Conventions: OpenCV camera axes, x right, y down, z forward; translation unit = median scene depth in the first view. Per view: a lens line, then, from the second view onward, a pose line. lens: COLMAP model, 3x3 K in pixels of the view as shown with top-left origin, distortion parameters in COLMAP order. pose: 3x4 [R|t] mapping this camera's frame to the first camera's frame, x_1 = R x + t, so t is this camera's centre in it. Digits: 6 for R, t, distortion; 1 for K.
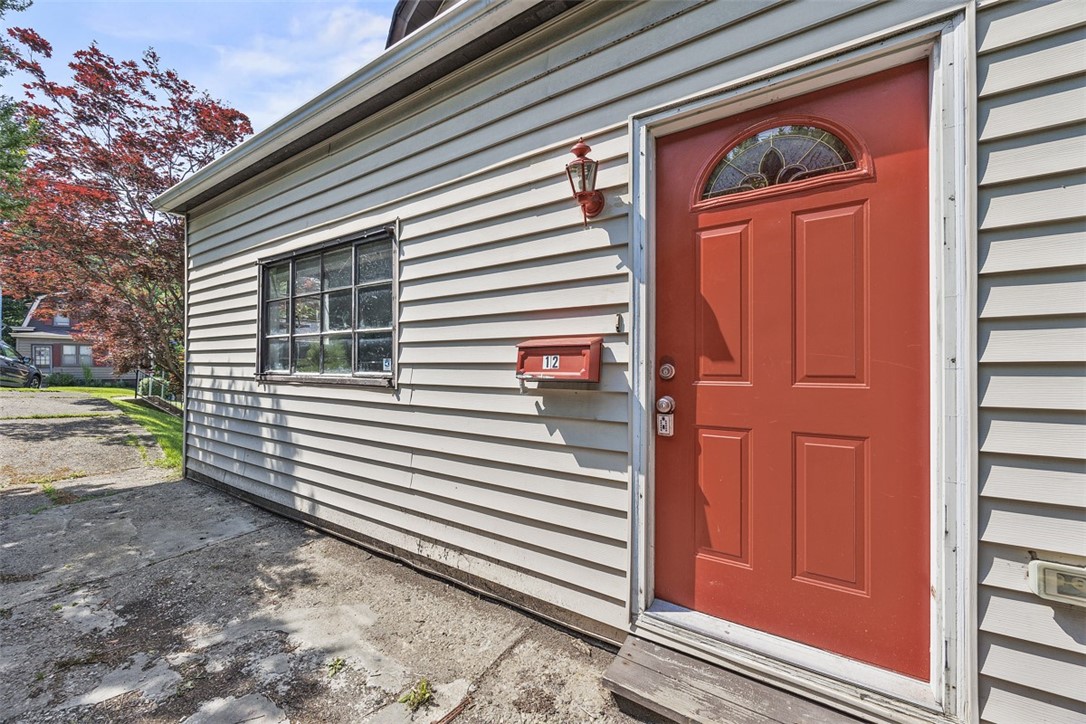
lens RADIAL K [[418.3, 0, 538.7], [0, 418.3, 356.7], [0, 0, 1]] dist [-0.003104, 0.000193]
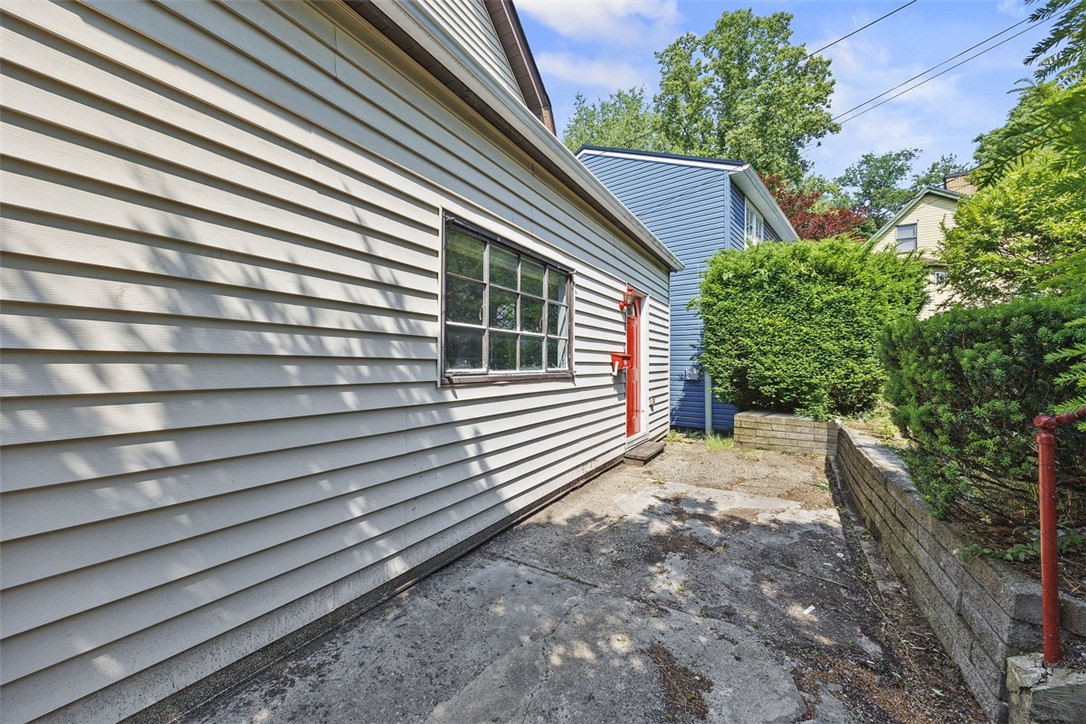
lens RADIAL K [[418.3, 0, 538.7], [0, 418.3, 356.7], [0, 0, 1]] dist [-0.003104, 0.000193]
pose [[-0.048712, 0.020193, 0.998609, -1.882364], [-0.016630, 0.999641, -0.021025, 0.031552], [-0.998674, -0.017631, -0.048359, 1.207520]]
